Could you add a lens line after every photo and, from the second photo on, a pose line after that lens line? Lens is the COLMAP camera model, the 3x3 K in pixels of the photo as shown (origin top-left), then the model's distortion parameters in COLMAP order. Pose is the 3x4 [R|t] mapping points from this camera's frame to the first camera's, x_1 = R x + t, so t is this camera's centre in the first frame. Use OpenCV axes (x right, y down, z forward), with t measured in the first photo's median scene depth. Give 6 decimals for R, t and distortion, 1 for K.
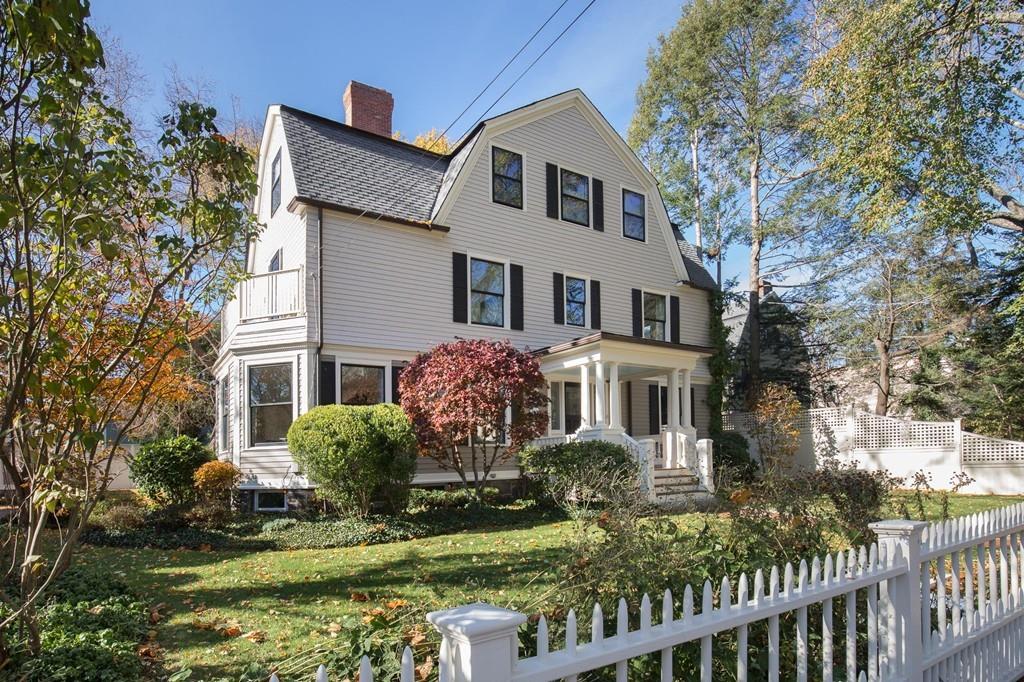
lens RADIAL K [[635.8, 0, 512.0], [0, 635.8, 341.0], [0, 0, 1]] dist [-0.000479, -0.000255]
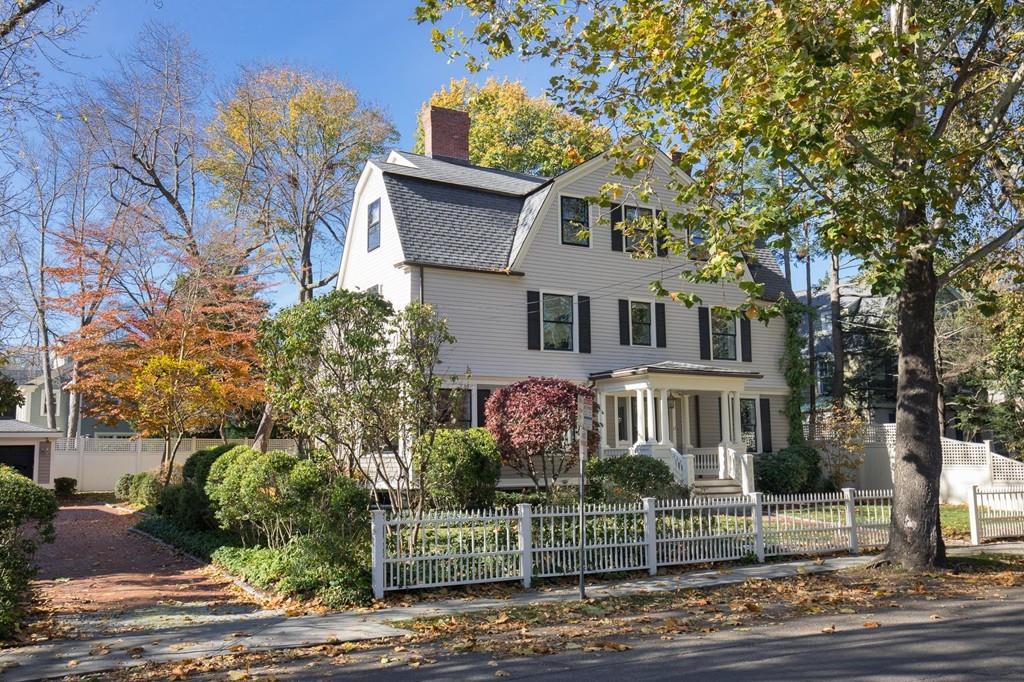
lens RADIAL K [[792.2, 0, 512.0], [0, 792.2, 341.0], [0, 0, 1]] dist [0.040584, -0.000575]
pose [[0.992999, -0.002747, -0.118094, 0.050266], [0.006699, 0.999430, 0.033078, -0.095121], [0.117936, -0.033638, 0.992451, -0.445843]]
